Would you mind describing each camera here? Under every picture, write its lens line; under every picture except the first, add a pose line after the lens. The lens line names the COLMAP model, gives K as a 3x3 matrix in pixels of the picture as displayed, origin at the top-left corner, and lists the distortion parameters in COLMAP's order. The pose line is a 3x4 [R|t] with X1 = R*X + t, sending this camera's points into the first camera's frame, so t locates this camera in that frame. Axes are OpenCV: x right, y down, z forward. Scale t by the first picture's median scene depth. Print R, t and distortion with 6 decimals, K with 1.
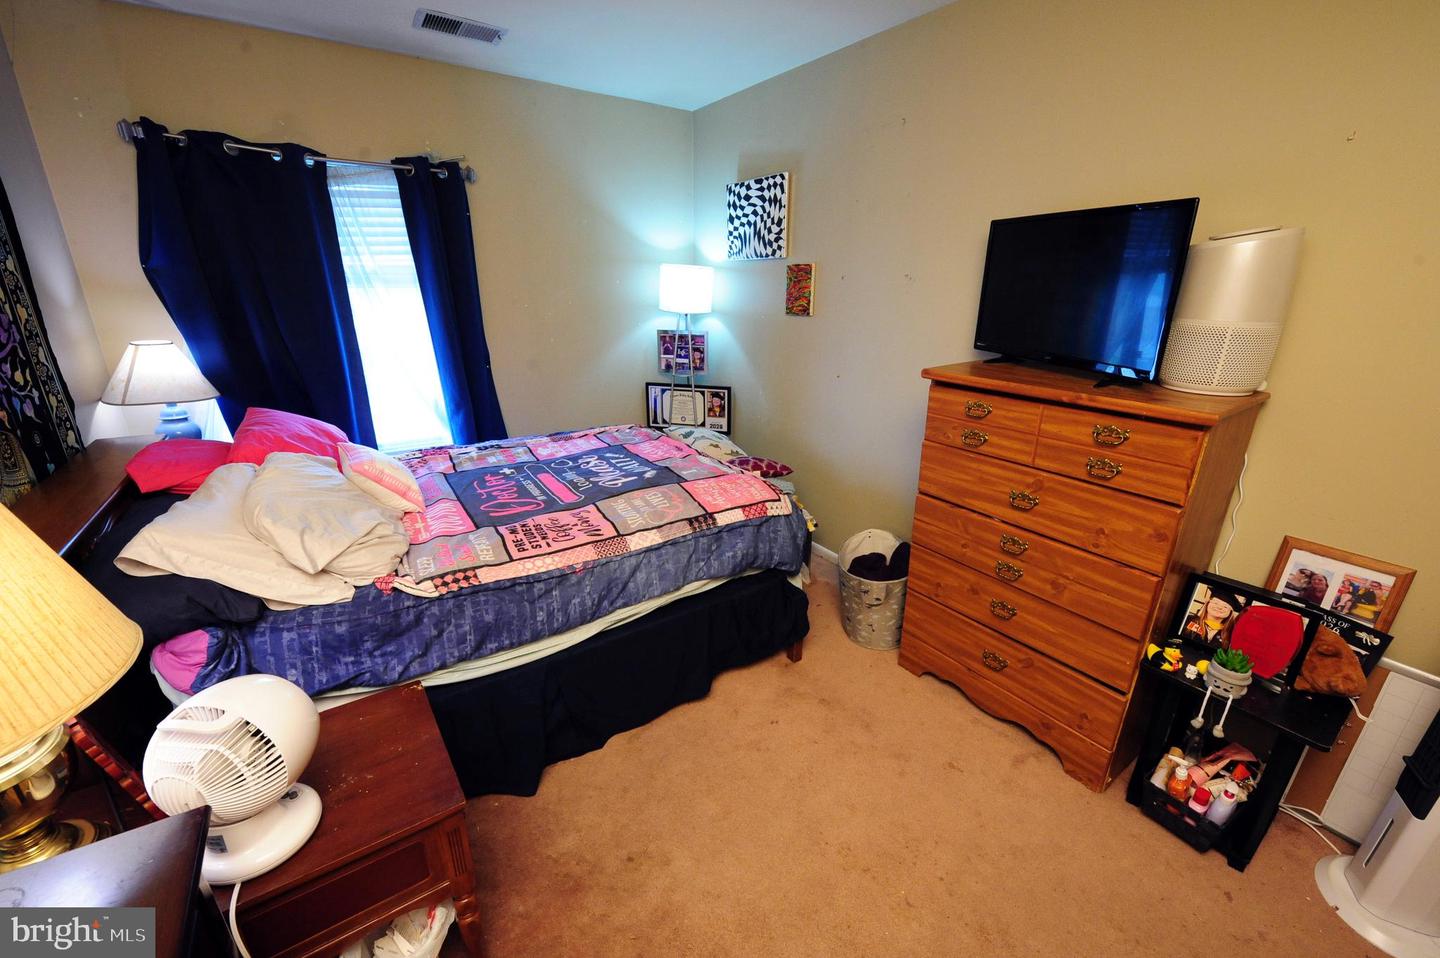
lens RADIAL K [[574.4, 0, 727.6], [0, 574.4, 486.9], [0, 0, 1]] dist [-0.010653, -0.004254]
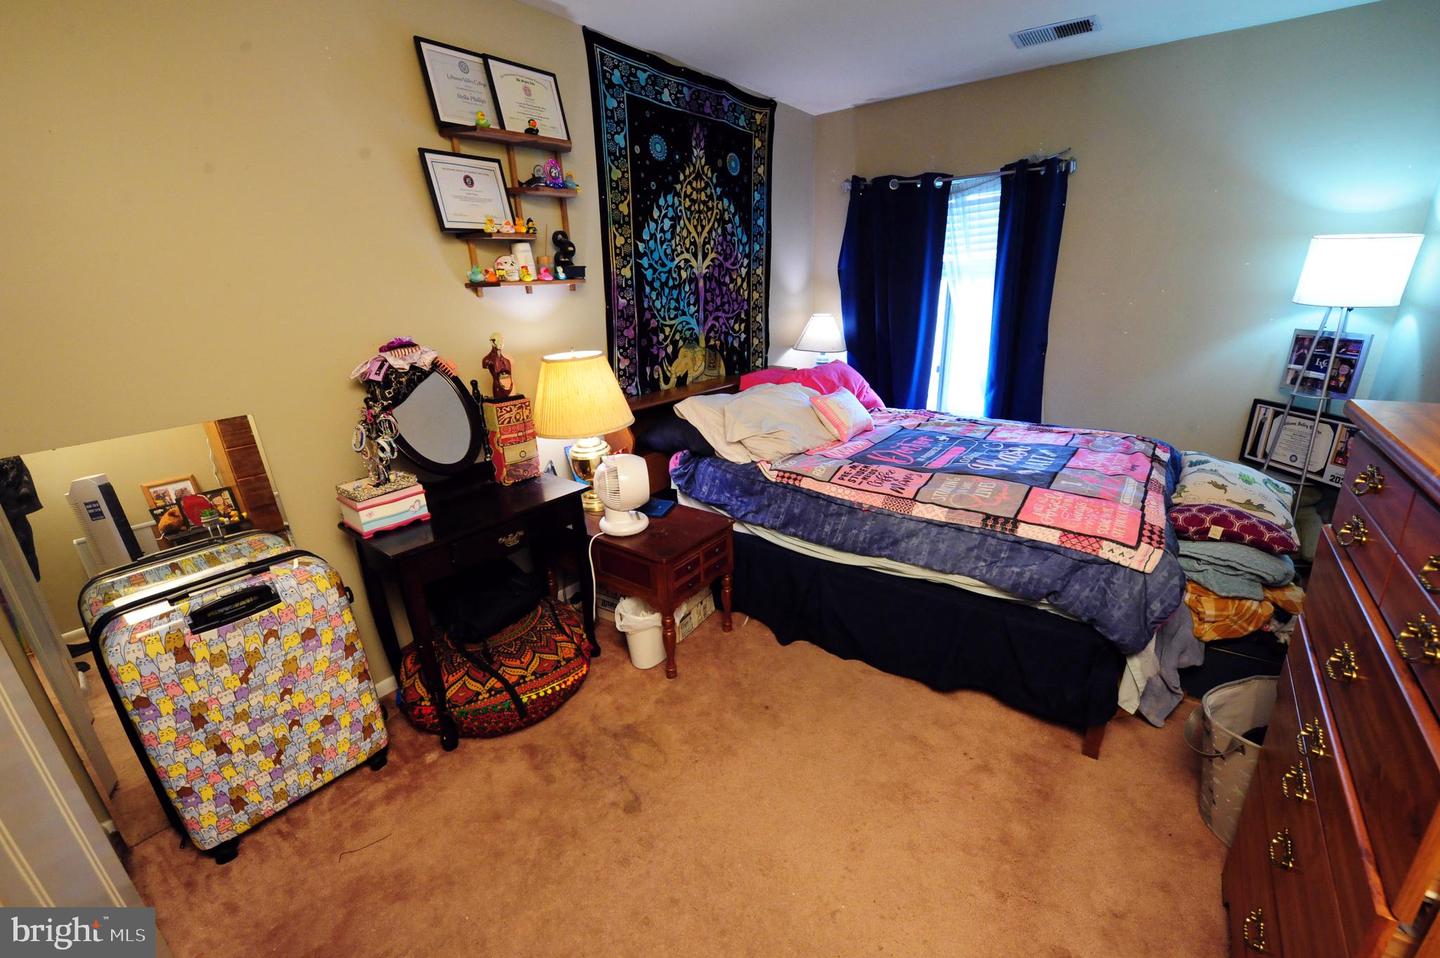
lens RADIAL K [[574.4, 0, 727.6], [0, 574.4, 486.9], [0, 0, 1]] dist [-0.010653, -0.004254]
pose [[0.304953, 0.296044, -0.905186, 0.633541], [-0.285977, 0.935061, 0.209470, -0.061384], [0.908417, 0.194983, 0.369812, 0.237754]]
